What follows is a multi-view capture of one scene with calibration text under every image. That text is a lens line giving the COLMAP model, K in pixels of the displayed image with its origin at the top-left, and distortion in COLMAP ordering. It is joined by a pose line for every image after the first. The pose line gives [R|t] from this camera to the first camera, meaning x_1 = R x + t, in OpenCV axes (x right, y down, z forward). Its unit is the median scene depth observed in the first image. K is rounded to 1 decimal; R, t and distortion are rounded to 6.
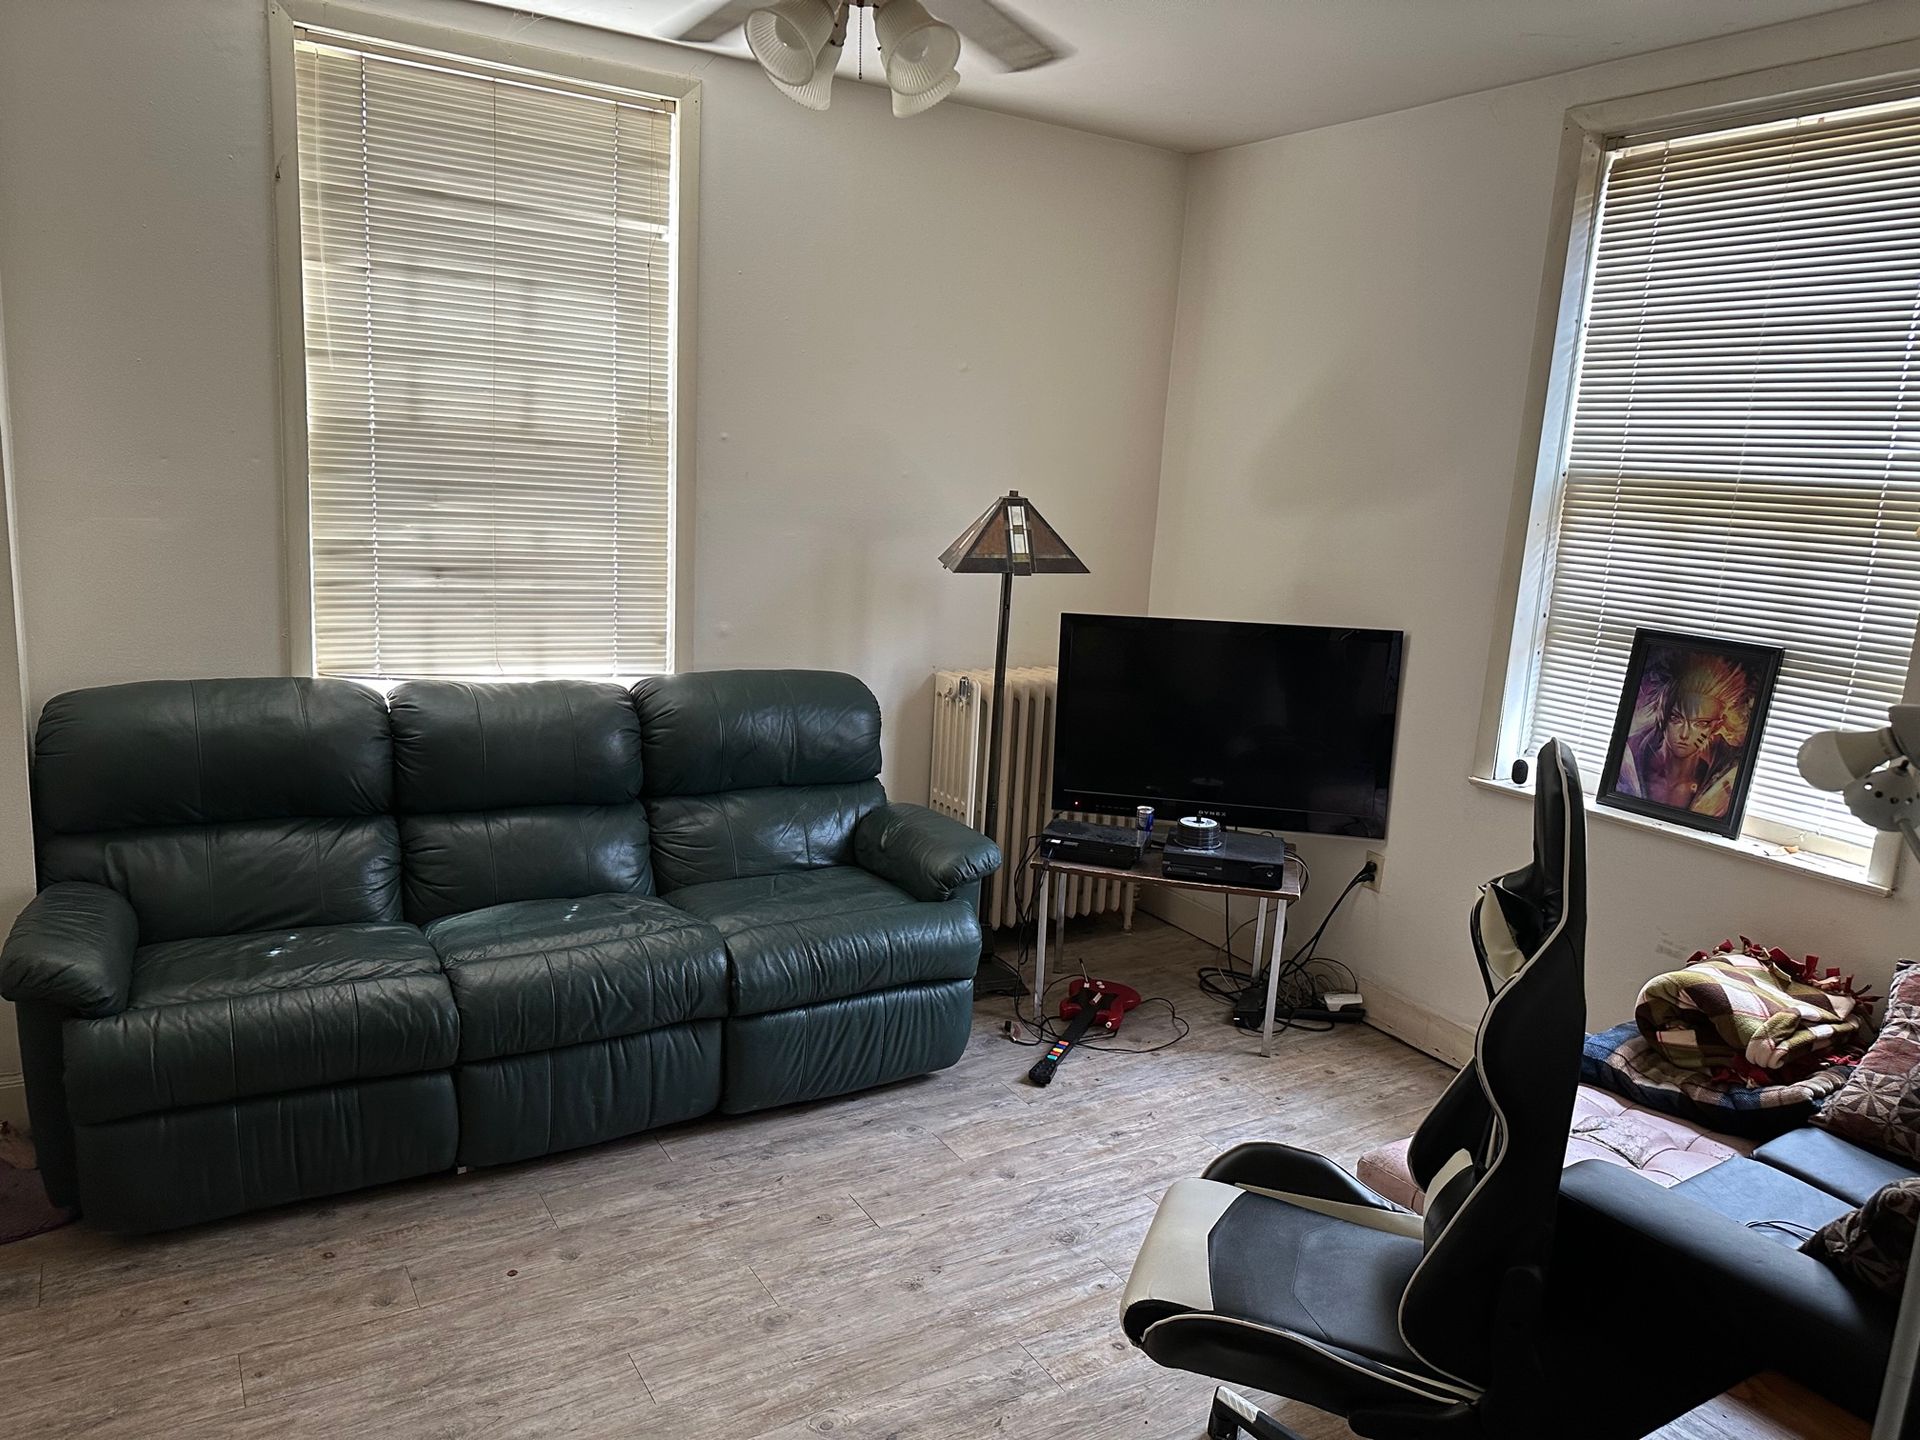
lens RADIAL K [[1387.0, 0, 963.4], [0, 1387.0, 726.0], [0, 0, 1]] dist [0.202777, -0.200365]
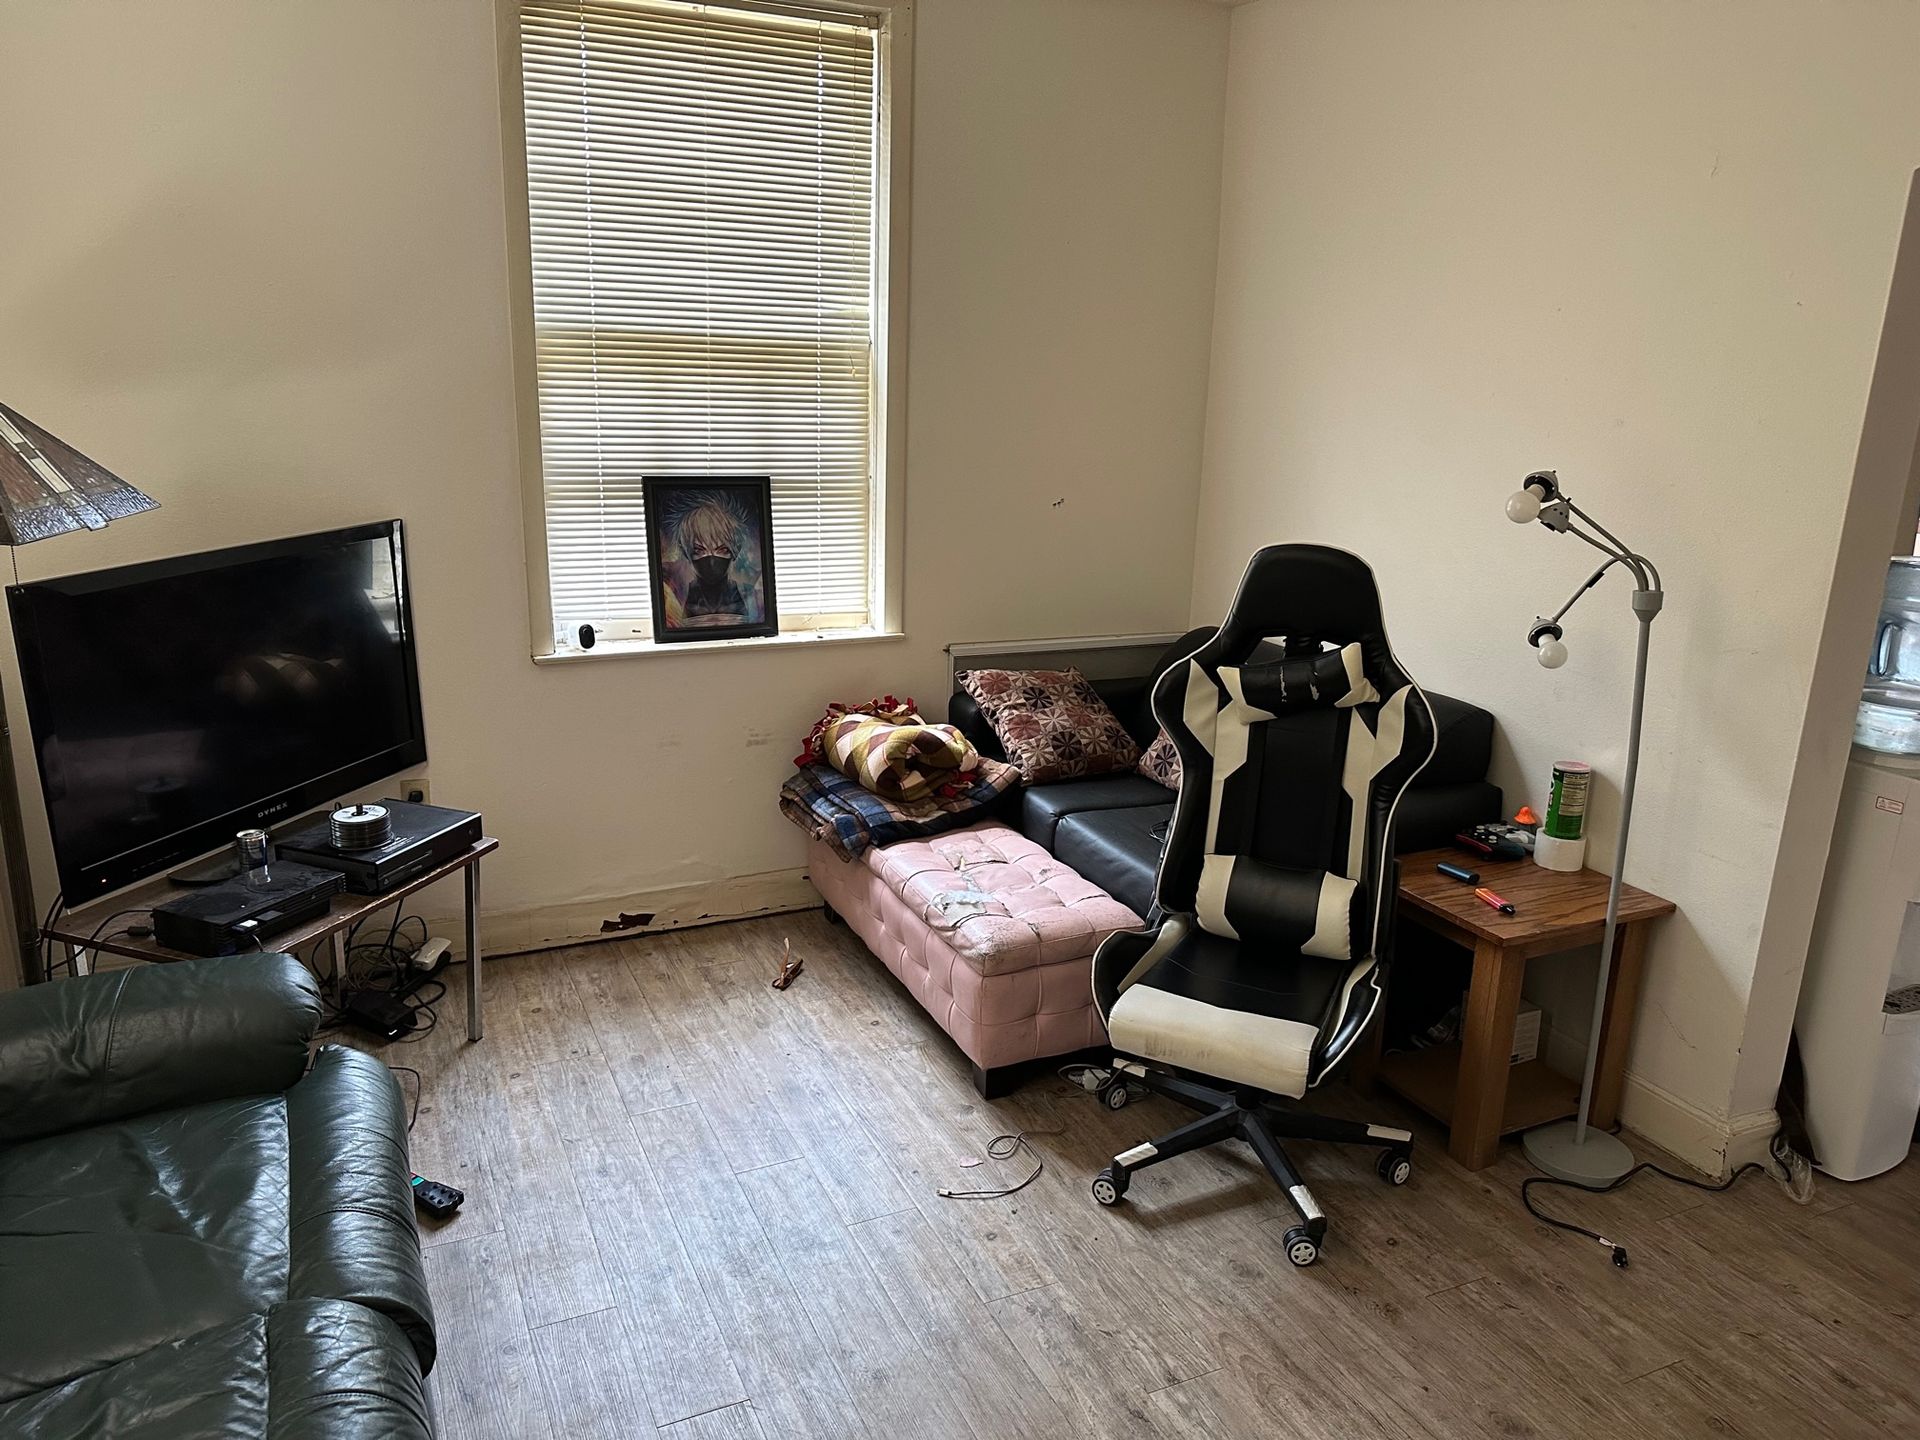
lens RADIAL K [[1387.0, 0, 963.4], [0, 1387.0, 726.0], [0, 0, 1]] dist [0.202777, -0.200365]
pose [[0.114581, -0.313170, 0.942760, -0.601350], [0.175549, 0.940458, 0.291070, -0.169376], [-0.977780, 0.132150, 0.162735, 0.661066]]
